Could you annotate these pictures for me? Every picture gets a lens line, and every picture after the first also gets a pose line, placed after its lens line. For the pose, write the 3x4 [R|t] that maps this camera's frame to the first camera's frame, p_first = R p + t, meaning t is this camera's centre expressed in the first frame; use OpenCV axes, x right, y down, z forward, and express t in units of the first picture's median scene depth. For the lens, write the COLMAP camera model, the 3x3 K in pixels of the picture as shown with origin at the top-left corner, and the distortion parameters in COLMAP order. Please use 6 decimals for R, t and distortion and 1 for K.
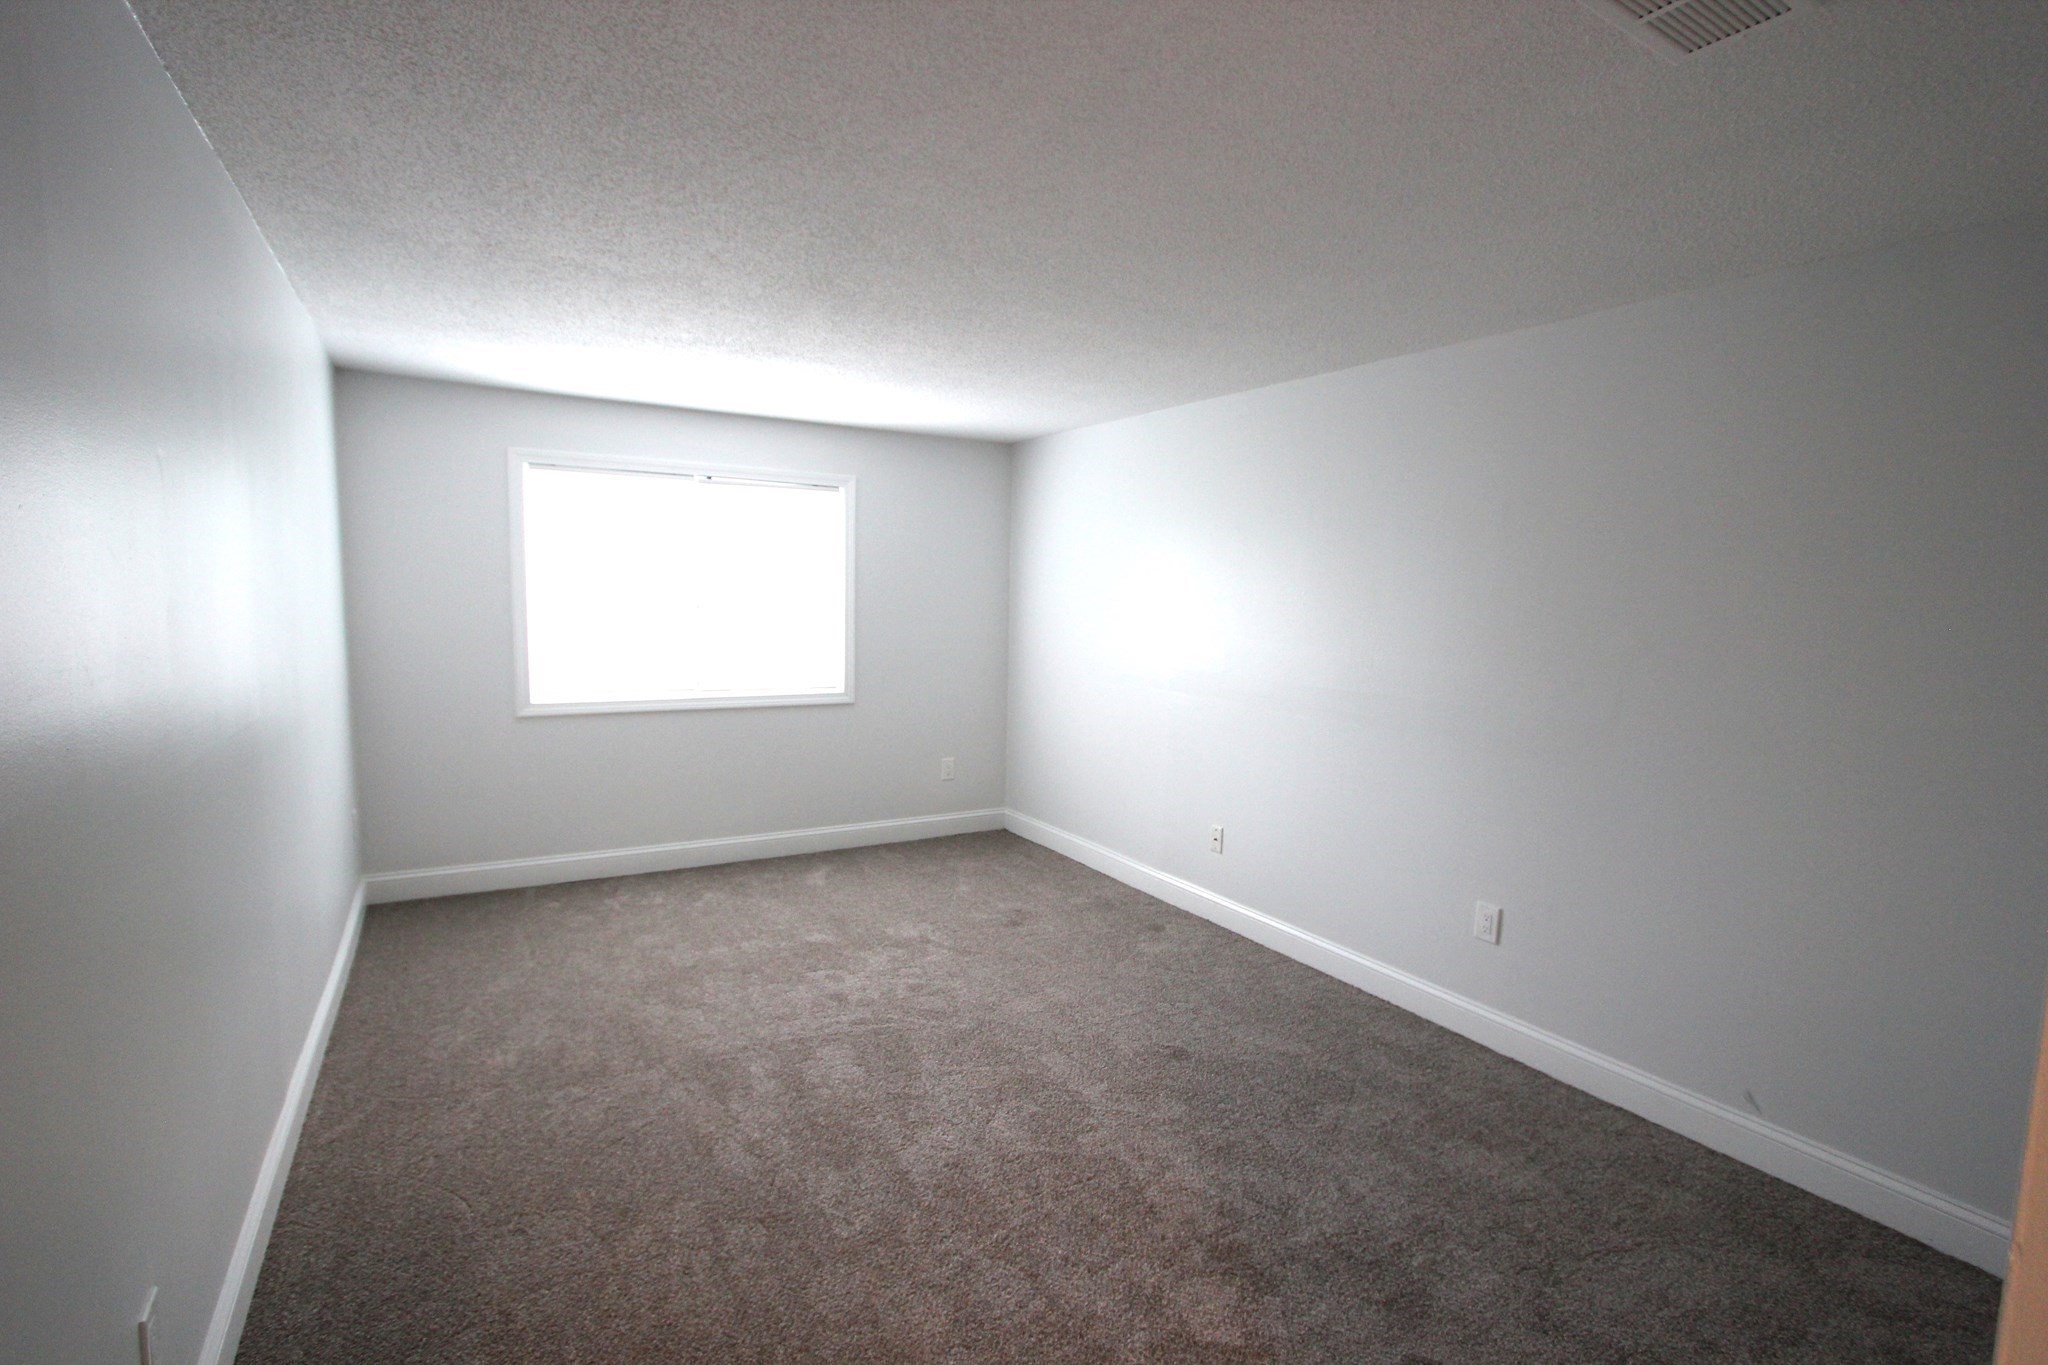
lens RADIAL K [[948.4, 0, 1032.4], [0, 948.4, 692.1], [0, 0, 1]] dist [-0.019655, 0.003577]
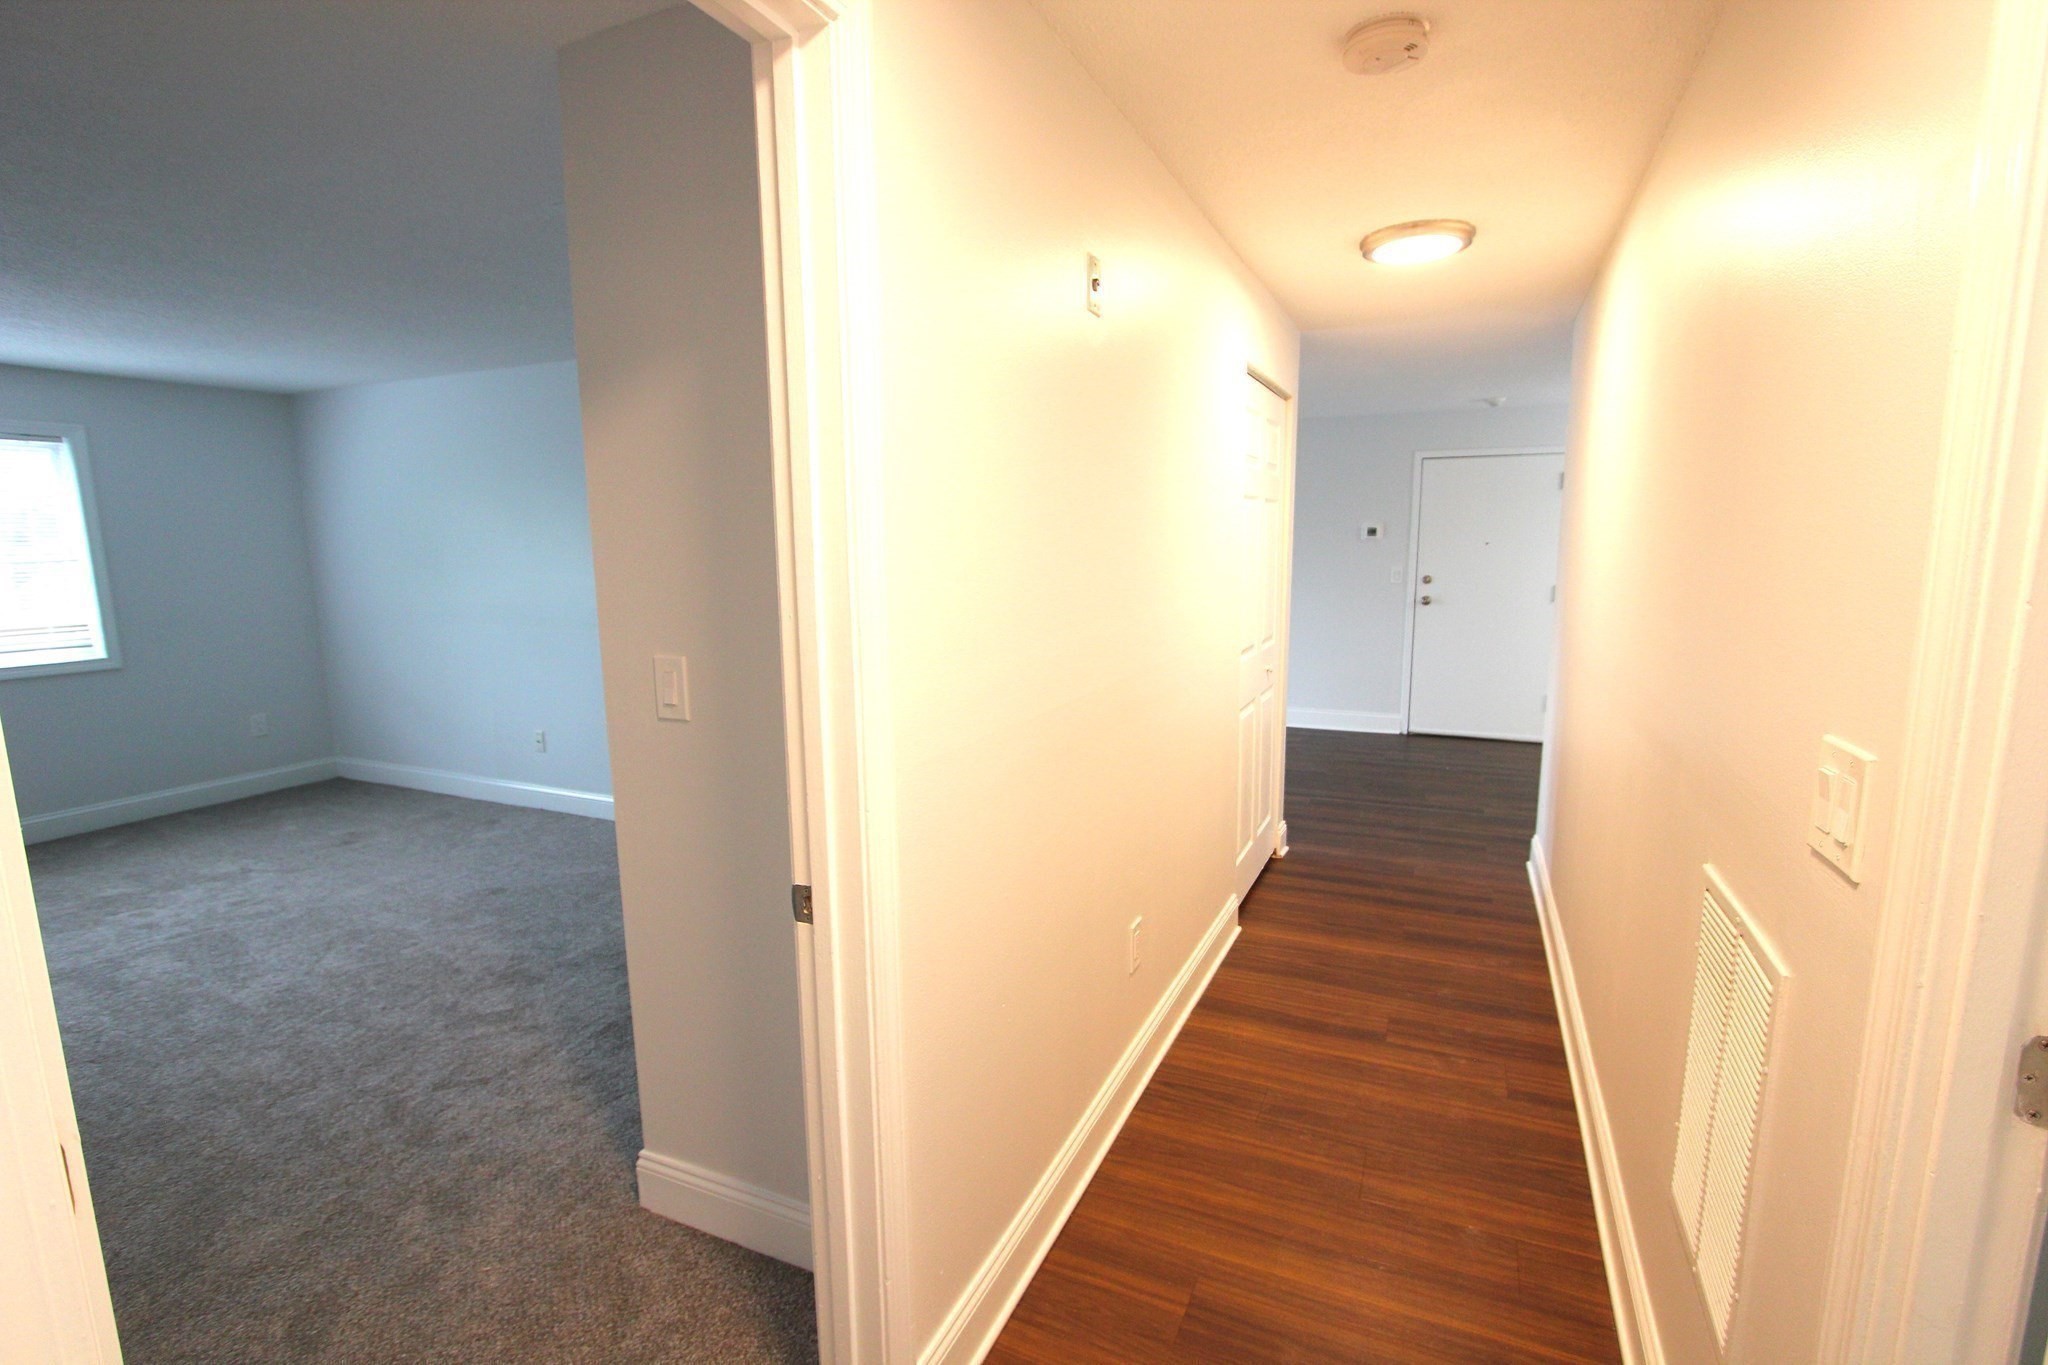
lens RADIAL K [[948.4, 0, 1041.8], [0, 948.4, 689.6], [0, 0, 1]] dist [-0.019655, 0.003577]
pose [[0.824004, -0.121882, 0.553319, 0.091037], [0.089801, 0.992338, 0.084855, 0.062812], [-0.559422, -0.020232, 0.828636, -0.517485]]
